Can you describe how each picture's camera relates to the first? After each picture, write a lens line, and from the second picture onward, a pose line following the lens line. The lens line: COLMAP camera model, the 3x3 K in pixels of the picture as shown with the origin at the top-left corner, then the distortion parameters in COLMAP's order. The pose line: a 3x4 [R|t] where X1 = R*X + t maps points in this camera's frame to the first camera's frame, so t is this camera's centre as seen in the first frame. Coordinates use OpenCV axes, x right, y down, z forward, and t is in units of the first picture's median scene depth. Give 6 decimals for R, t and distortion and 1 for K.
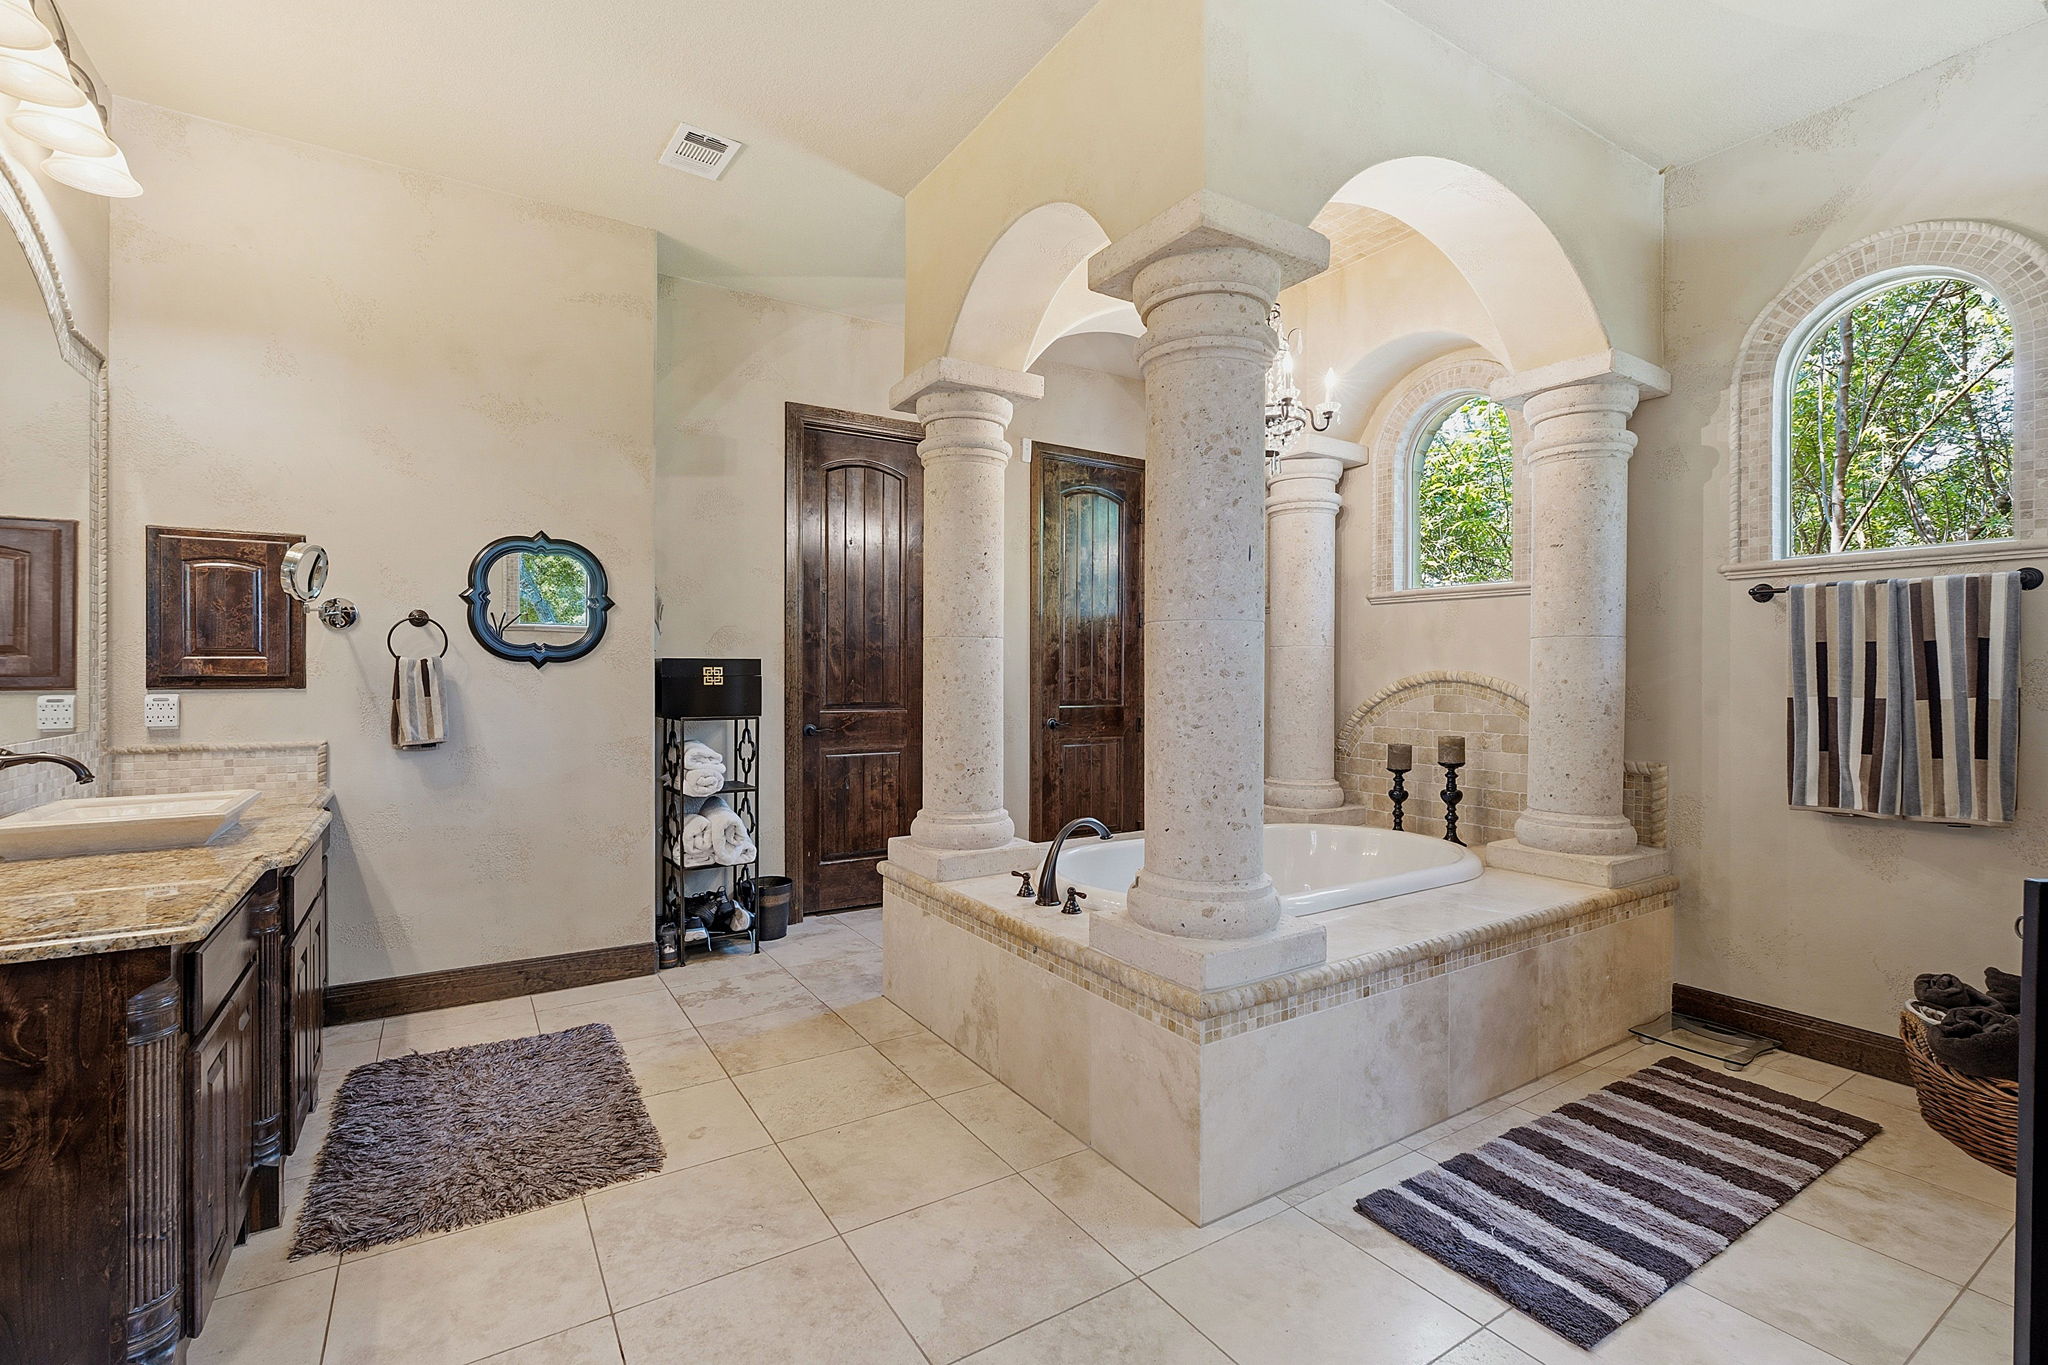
lens RADIAL K [[913.3, 0, 1028.8], [0, 913.3, 677.0], [0, 0, 1]] dist [-0.010414, 0.001776]
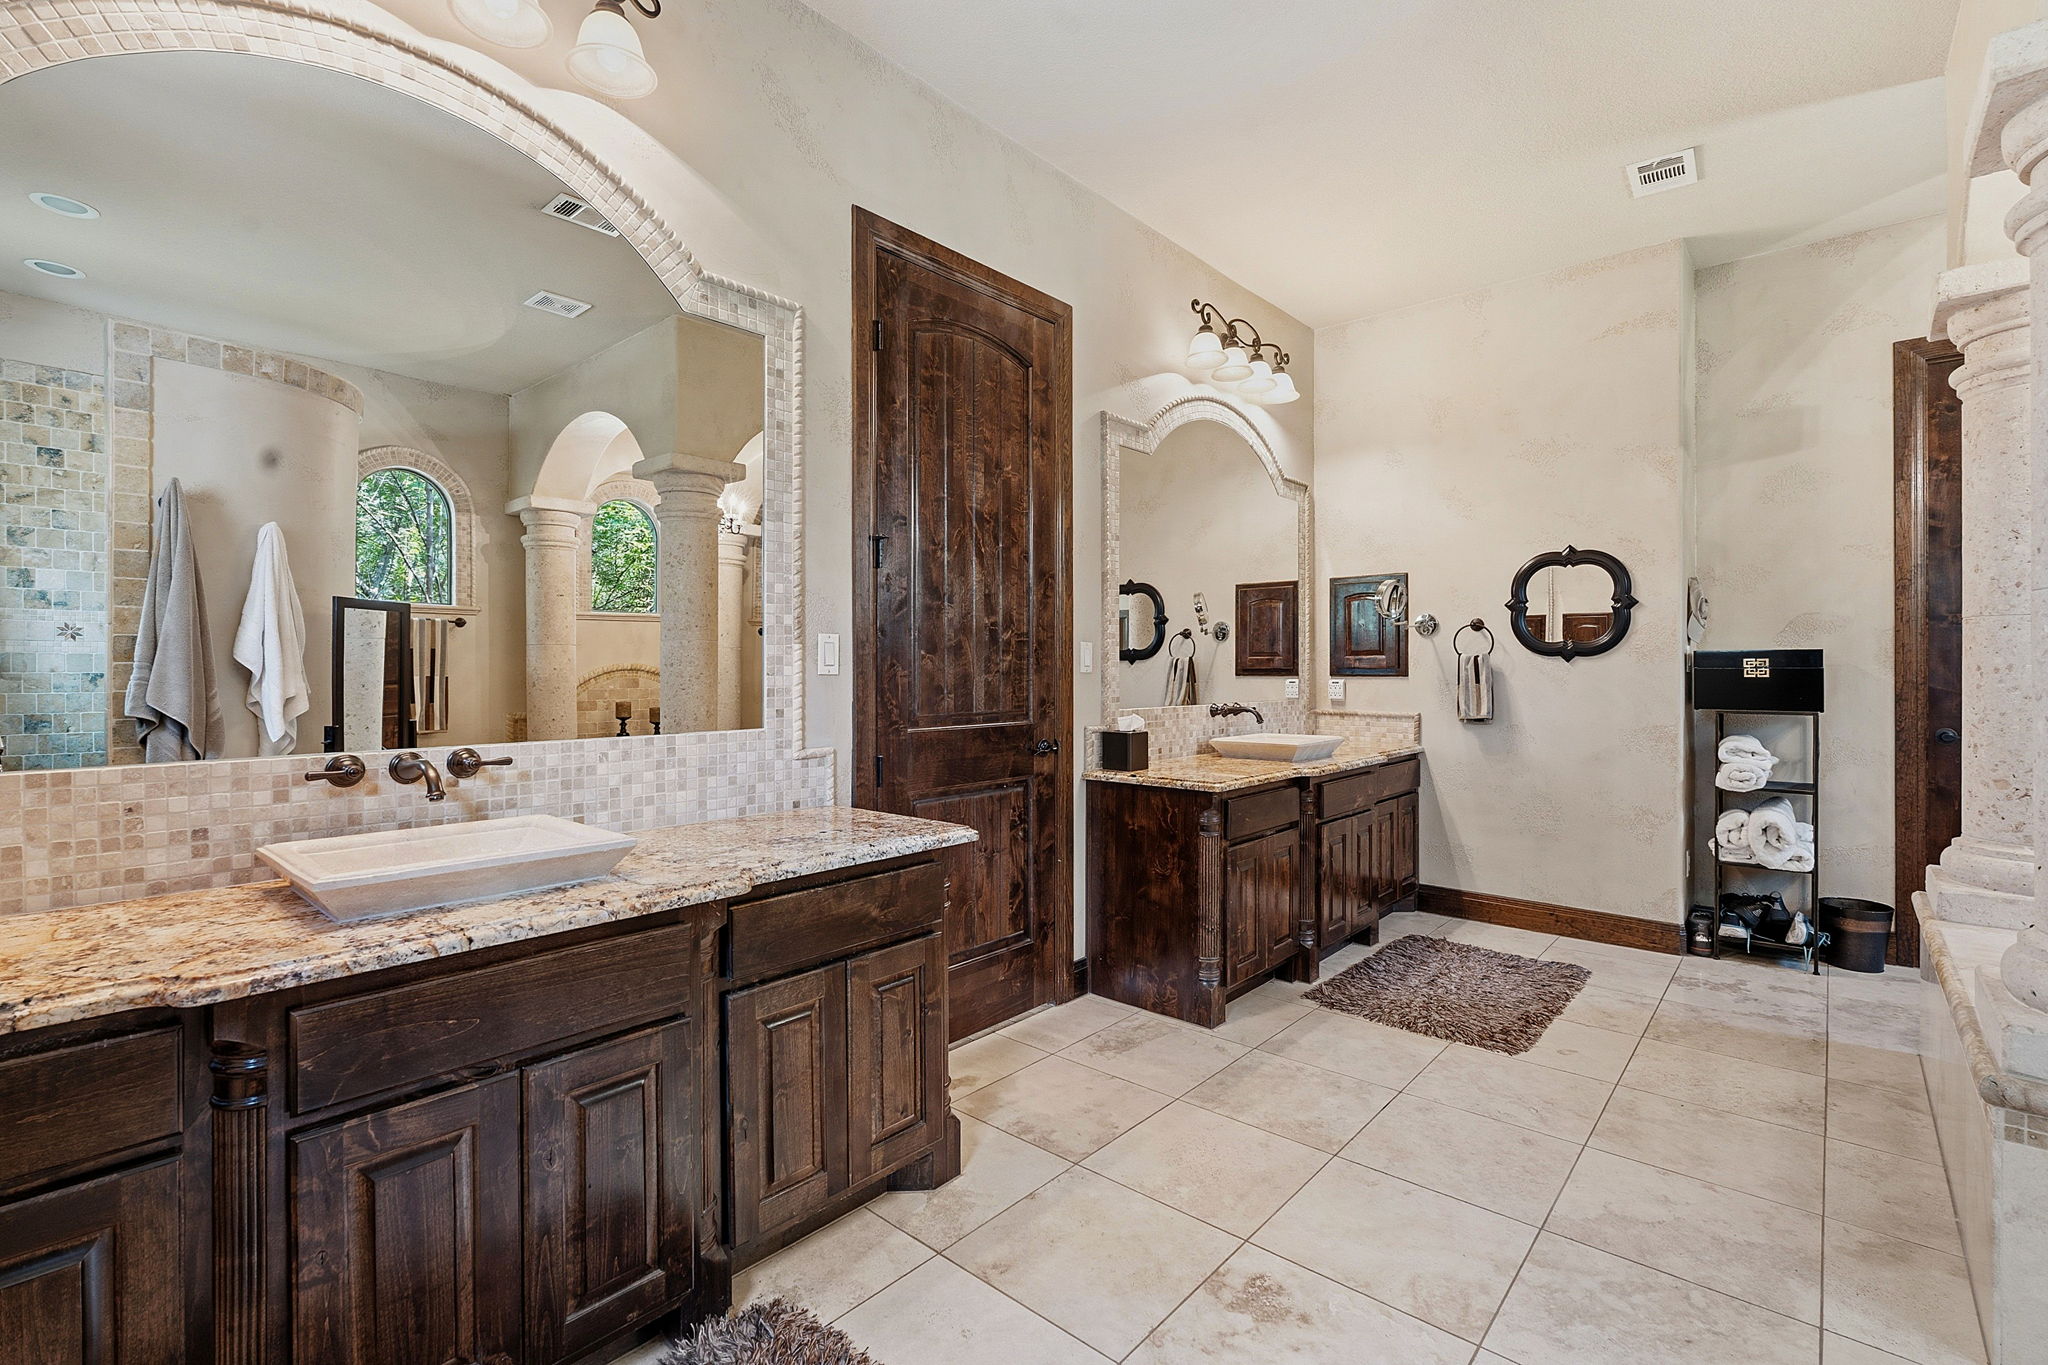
lens RADIAL K [[913.3, 0, 1006.7], [0, 913.3, 671.4], [0, 0, 1]] dist [-0.010414, 0.001776]
pose [[0.258133, 0.000890, -0.966109, 0.467897], [-0.002942, 0.999996, 0.000136, 0.005767], [0.966105, 0.002807, 0.258135, -0.010277]]
